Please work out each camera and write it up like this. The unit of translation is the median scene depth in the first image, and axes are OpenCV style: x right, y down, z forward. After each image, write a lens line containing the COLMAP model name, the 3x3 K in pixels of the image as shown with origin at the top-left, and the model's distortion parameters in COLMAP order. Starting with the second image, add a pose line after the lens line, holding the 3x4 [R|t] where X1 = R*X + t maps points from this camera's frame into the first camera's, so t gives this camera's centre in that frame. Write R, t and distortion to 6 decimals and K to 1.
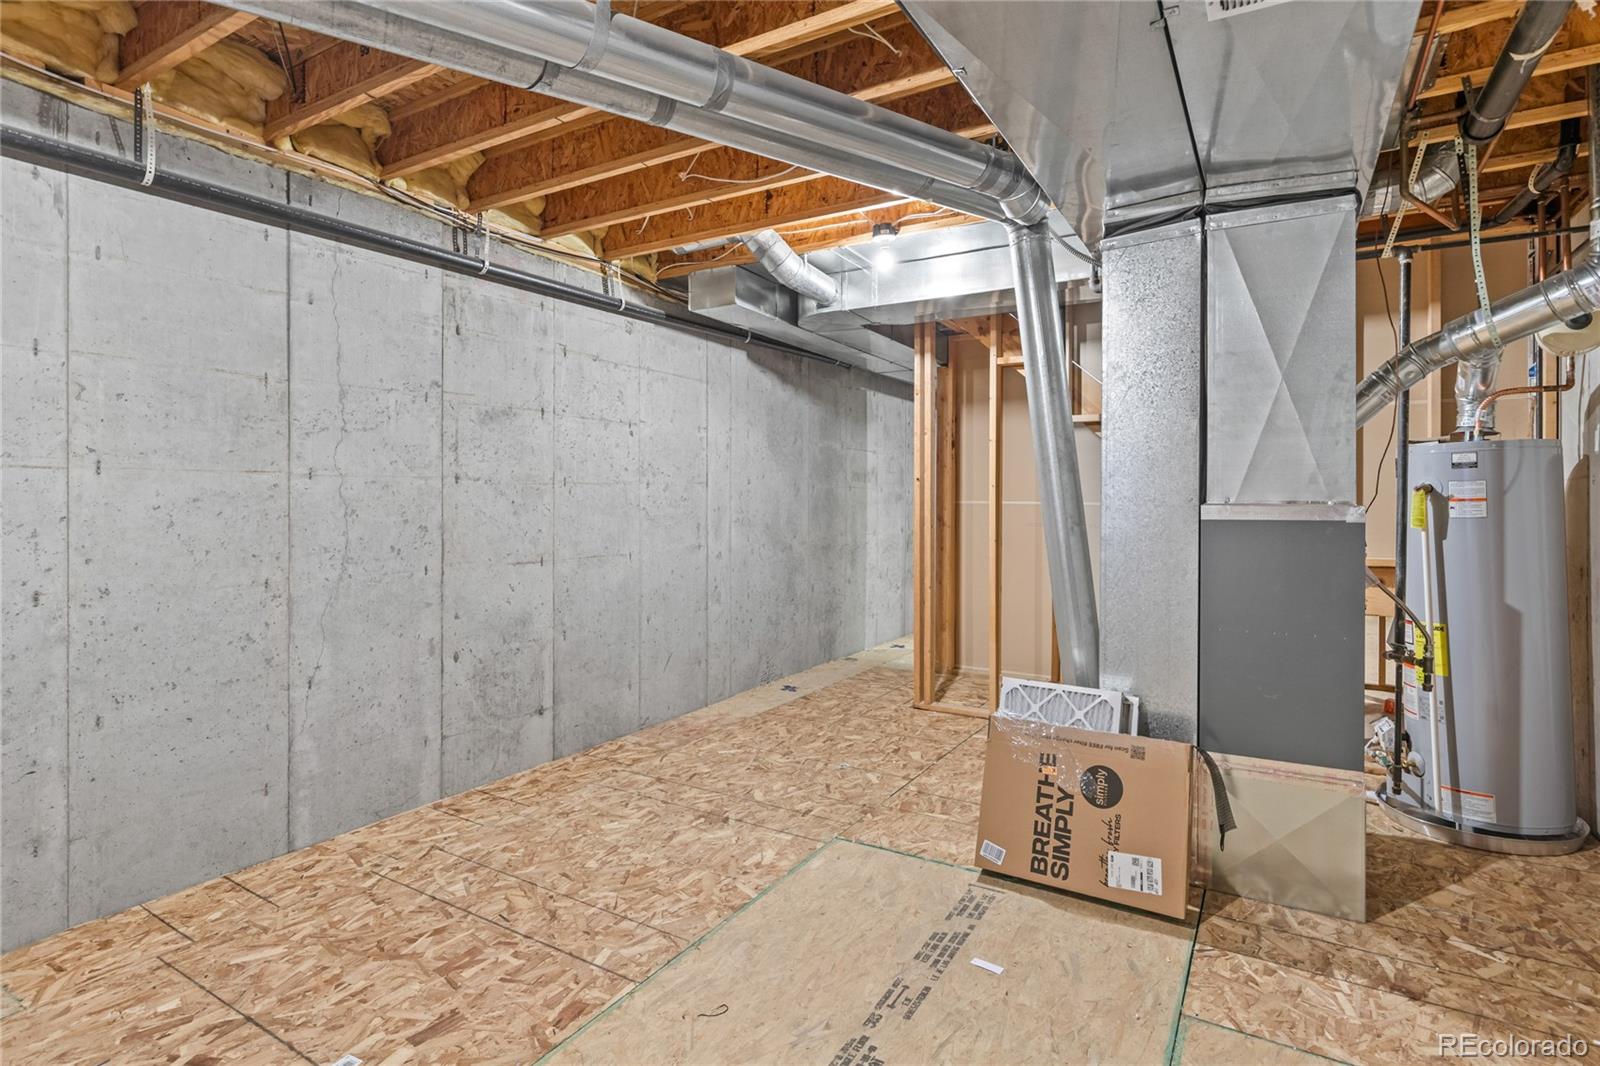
lens RADIAL K [[810.7, 0, 792.9], [0, 810.7, 496.8], [0, 0, 1]] dist [-0.000490, -0.000303]
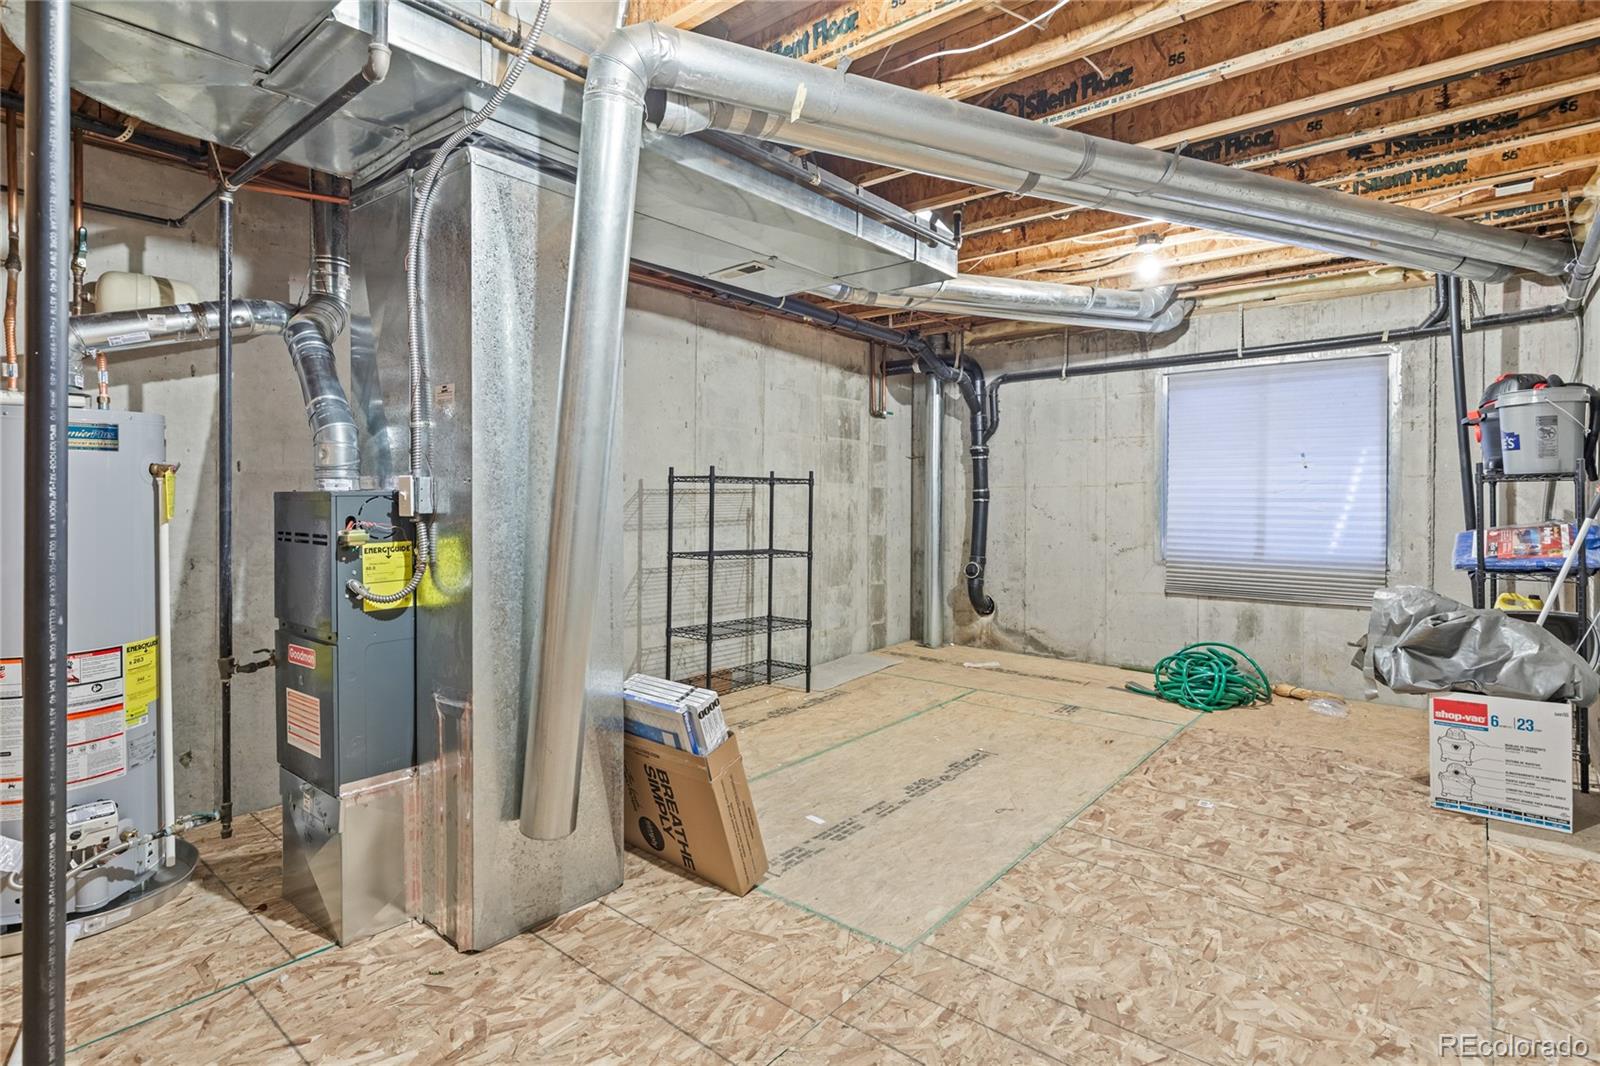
lens RADIAL K [[810.7, 0, 799.1], [0, 810.7, 496.5], [0, 0, 1]] dist [-0.000490, -0.000303]
pose [[-0.988083, -0.005764, 0.153814, 0.047371], [-0.005574, 0.999983, 0.001666, 0.014150], [-0.153821, 0.000789, -0.988098, 2.105860]]
